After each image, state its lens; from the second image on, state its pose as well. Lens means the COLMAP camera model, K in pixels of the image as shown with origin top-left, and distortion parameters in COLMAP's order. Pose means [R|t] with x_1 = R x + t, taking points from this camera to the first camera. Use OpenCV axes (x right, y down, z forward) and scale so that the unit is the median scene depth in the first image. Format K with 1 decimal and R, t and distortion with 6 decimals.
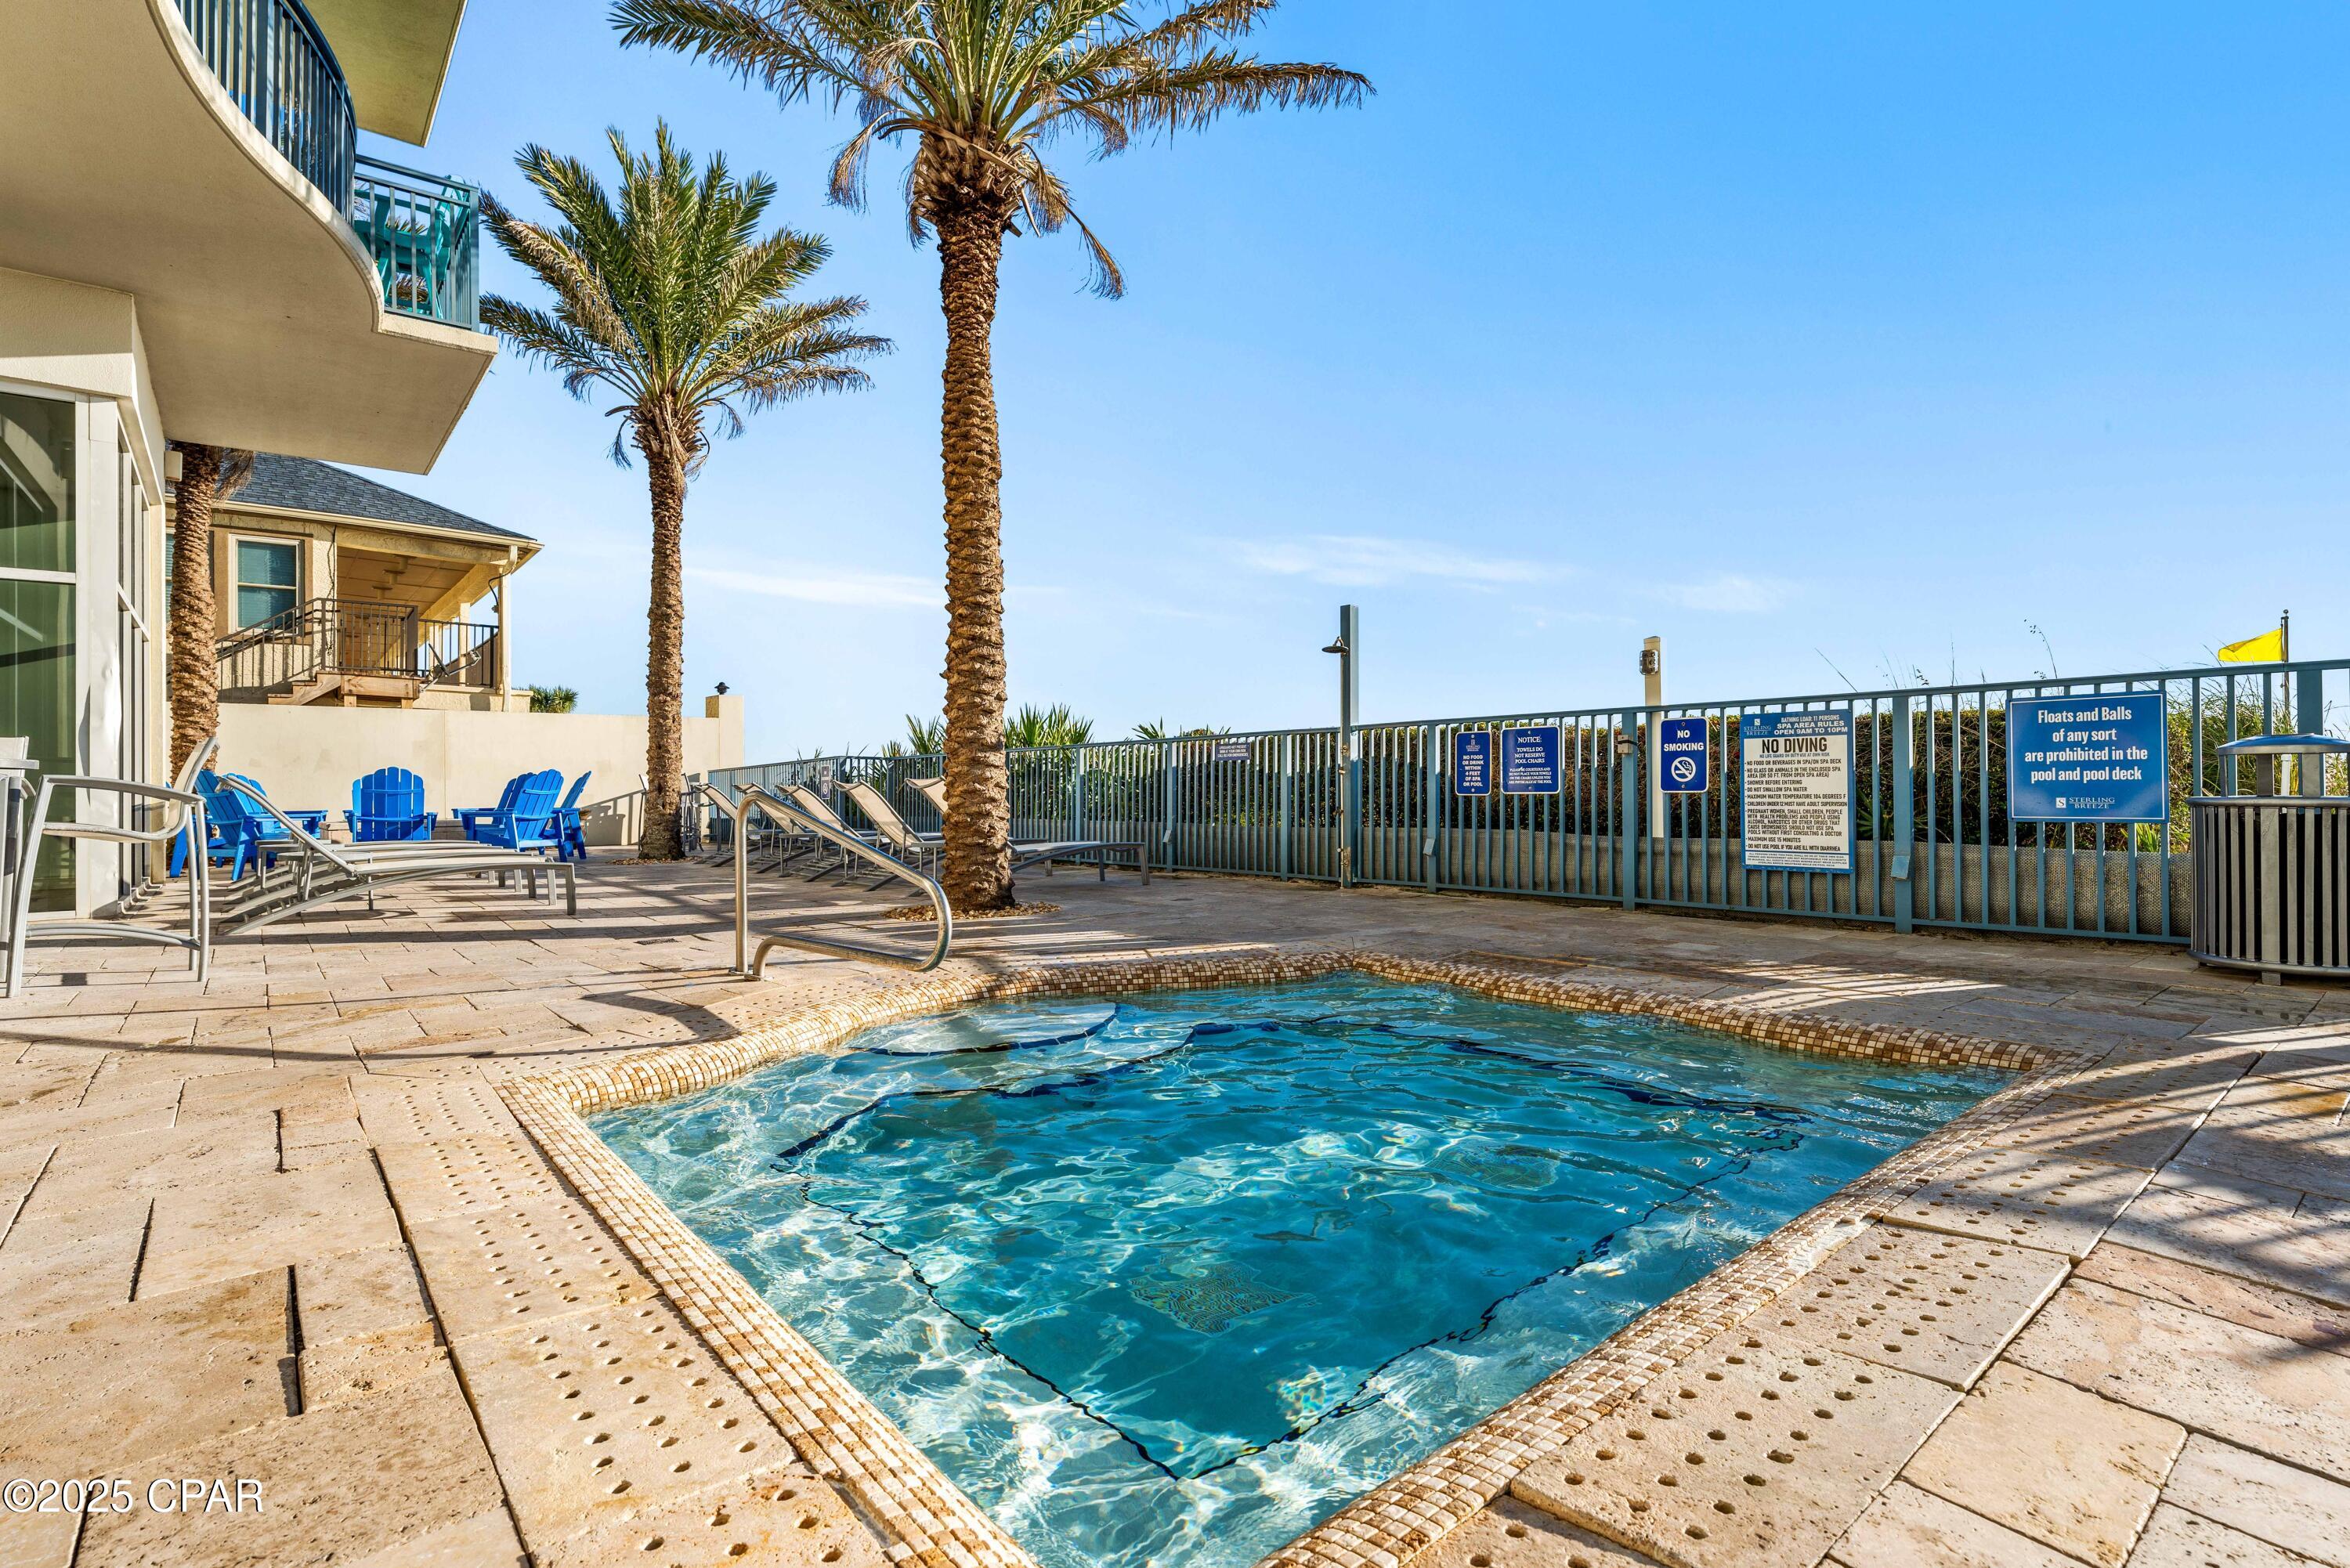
lens RADIAL K [[1086.2, 0, 1181.5], [0, 1086.2, 758.8], [0, 0, 1]] dist [-0.001181, 0.000115]
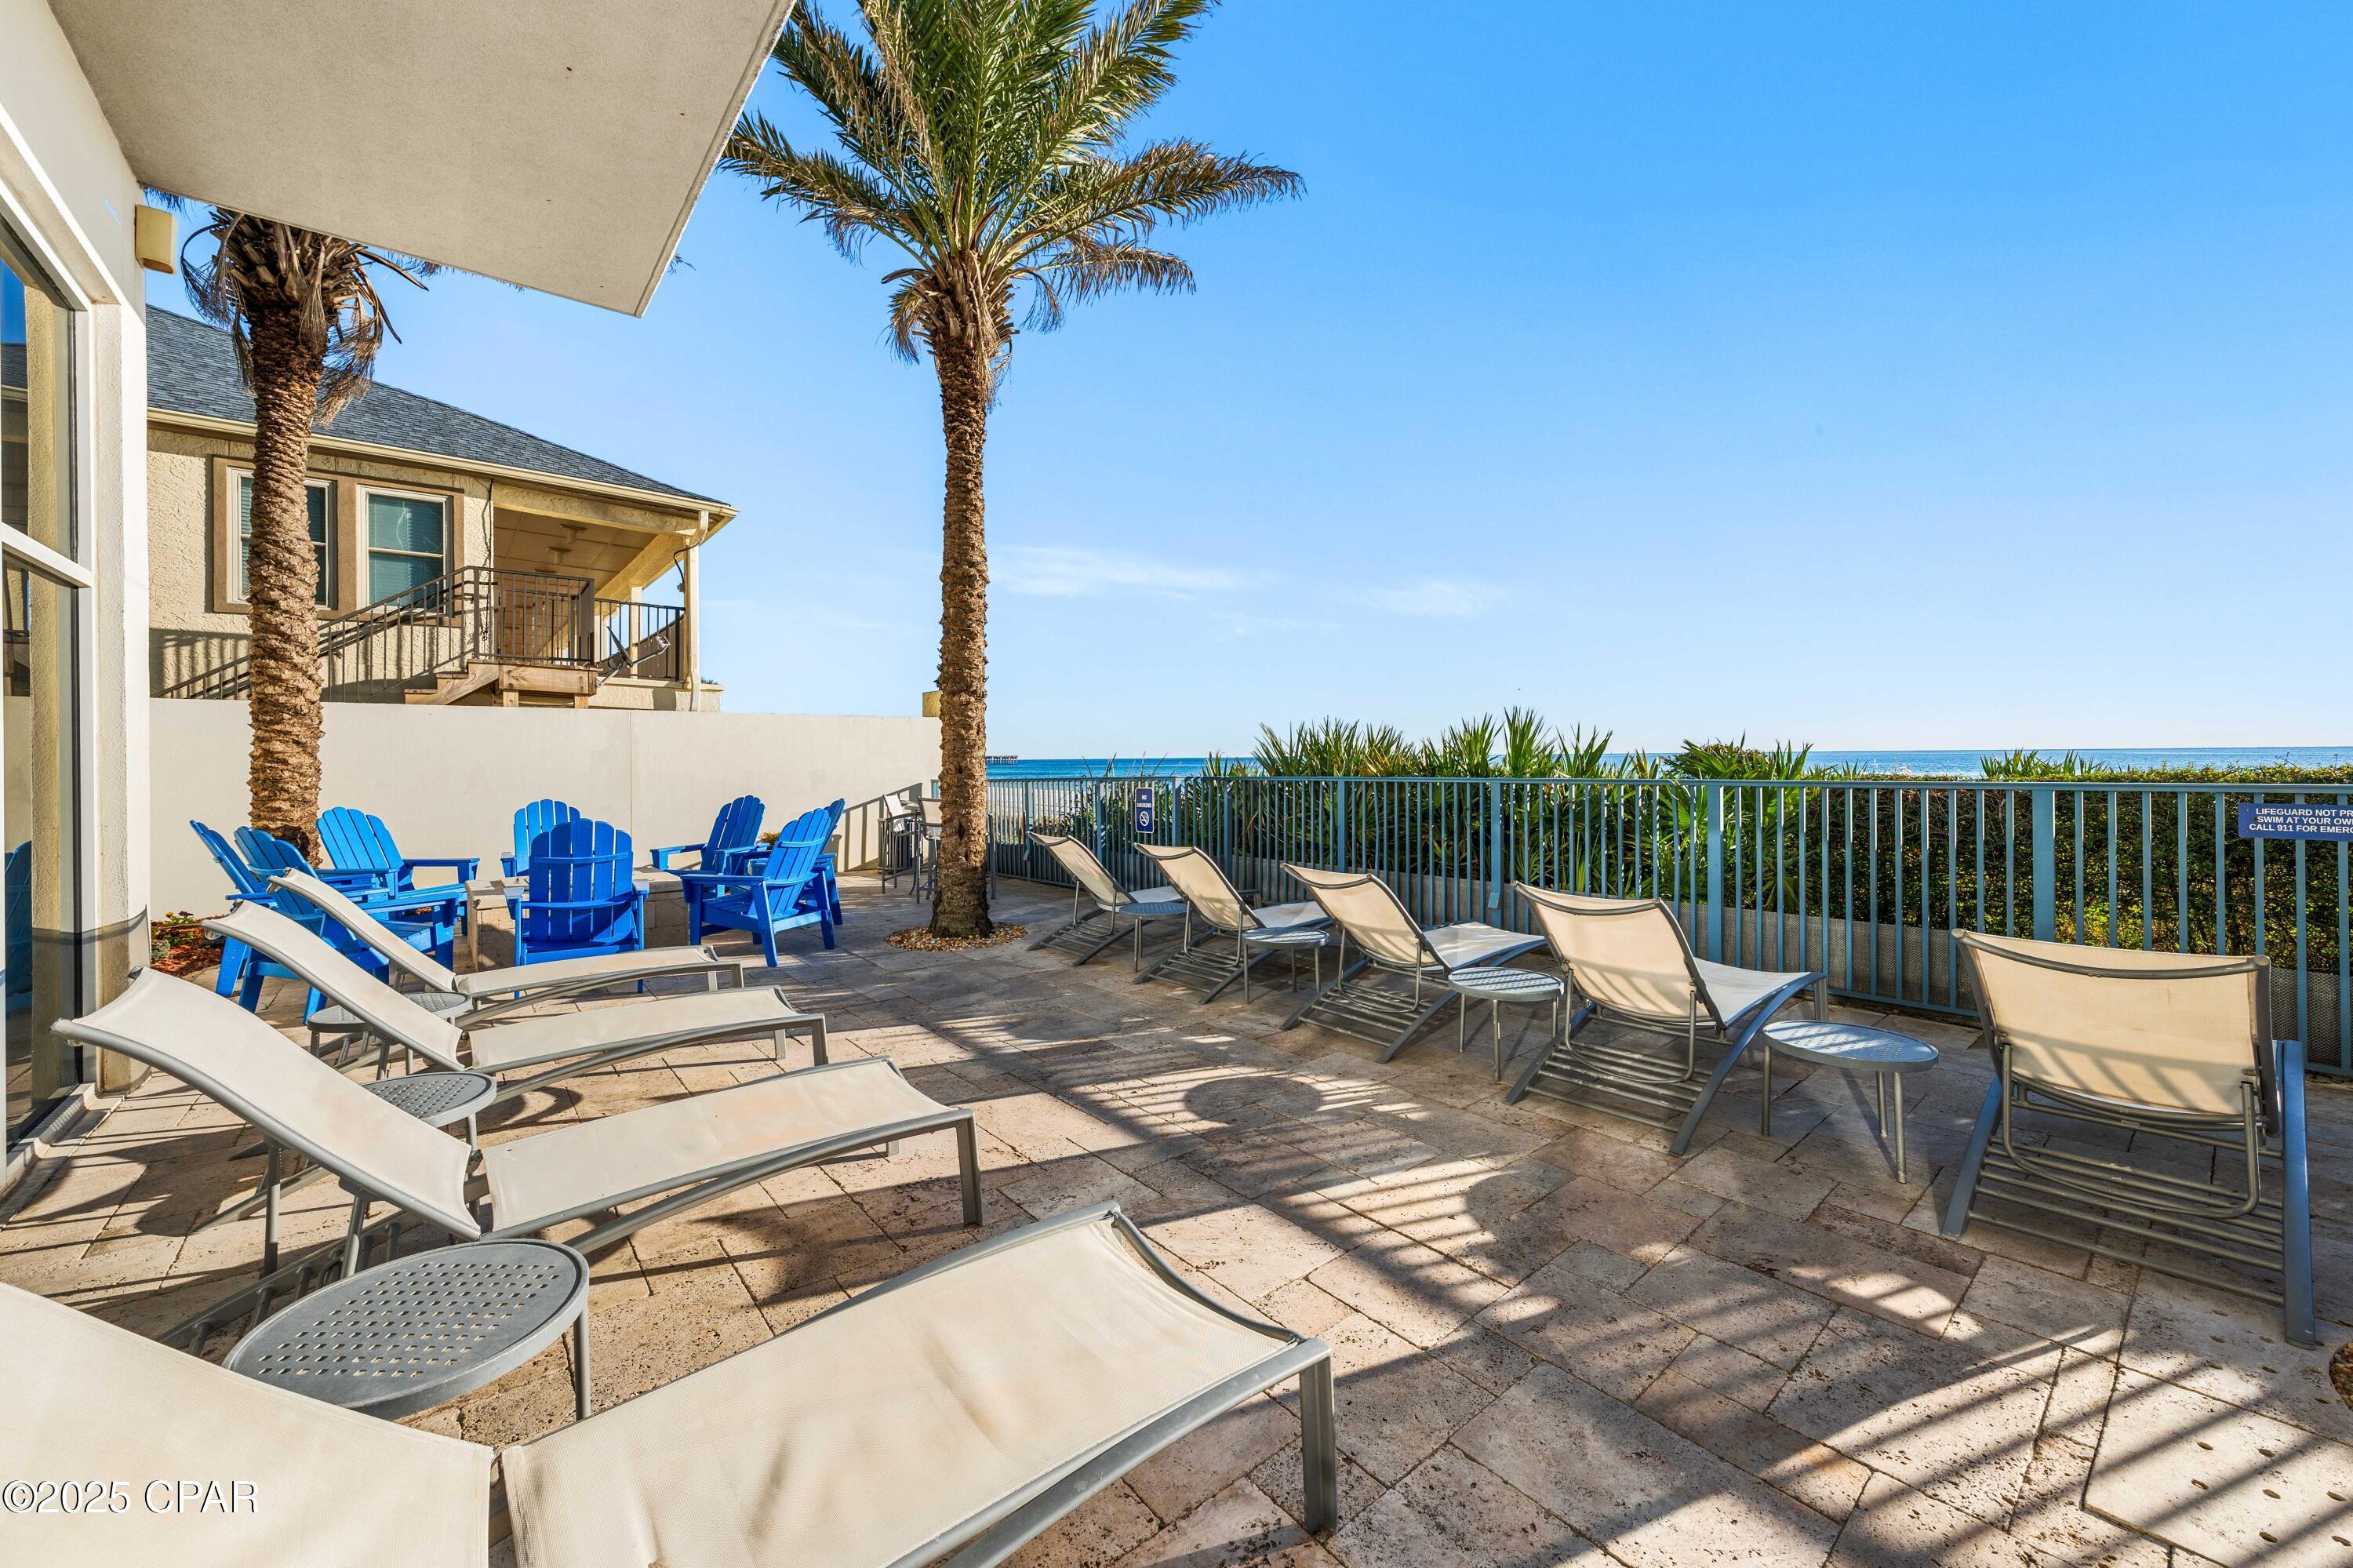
lens RADIAL K [[892.8, 0, 1174.5], [0, 892.8, 745.1], [0, 0, 1]] dist [0.000860, -0.000007]
pose [[0.999890, 0.002945, -0.014552, -0.276517], [-0.002839, 0.999969, 0.007334, -0.025475], [0.014573, -0.007292, 0.999867, 0.361256]]
